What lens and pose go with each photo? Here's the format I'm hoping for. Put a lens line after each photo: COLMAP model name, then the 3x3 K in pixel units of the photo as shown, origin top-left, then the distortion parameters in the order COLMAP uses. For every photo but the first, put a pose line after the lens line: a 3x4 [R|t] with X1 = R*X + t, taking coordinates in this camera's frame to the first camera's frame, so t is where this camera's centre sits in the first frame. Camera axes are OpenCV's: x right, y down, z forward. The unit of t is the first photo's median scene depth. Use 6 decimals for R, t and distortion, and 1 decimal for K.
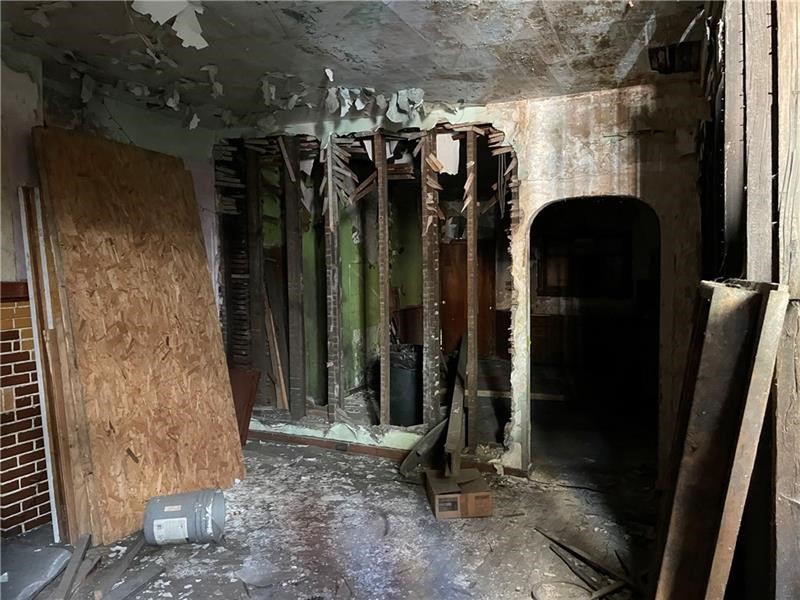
lens RADIAL K [[598.6, 0, 414.5], [0, 598.6, 299.7], [0, 0, 1]] dist [0.071994, -0.098163]
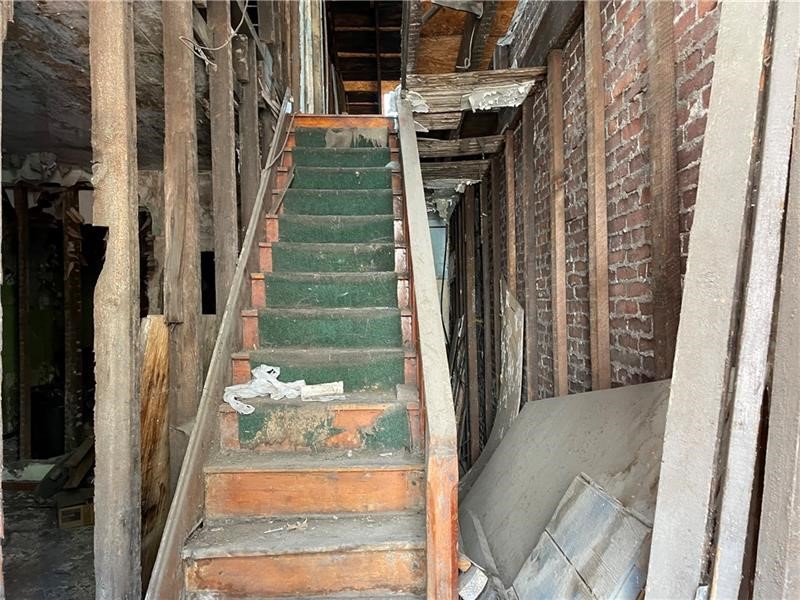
lens RADIAL K [[598.6, 0, 404.1], [0, 598.6, 302.0], [0, 0, 1]] dist [0.071994, -0.098163]
pose [[0.910200, 0.002144, 0.414163, 0.136634], [0.025788, 0.997753, -0.061839, 0.020338], [-0.413365, 0.066966, 0.908100, -0.296278]]
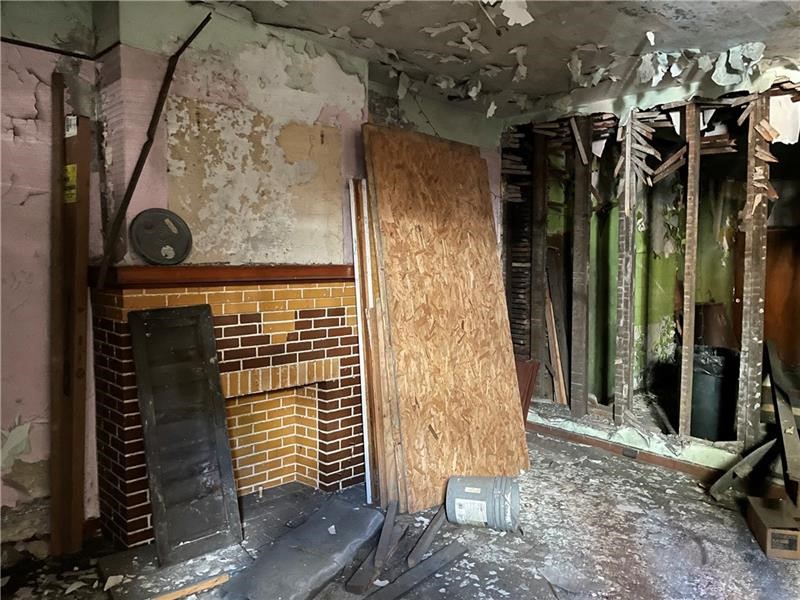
lens RADIAL K [[598.6, 0, 395.9], [0, 598.6, 296.5], [0, 0, 1]] dist [0.071994, -0.098163]
pose [[0.908225, 0.036009, -0.416930, -0.084359], [-0.033828, 0.999348, 0.012620, 0.010118], [0.417112, 0.002642, 0.908851, 0.023674]]
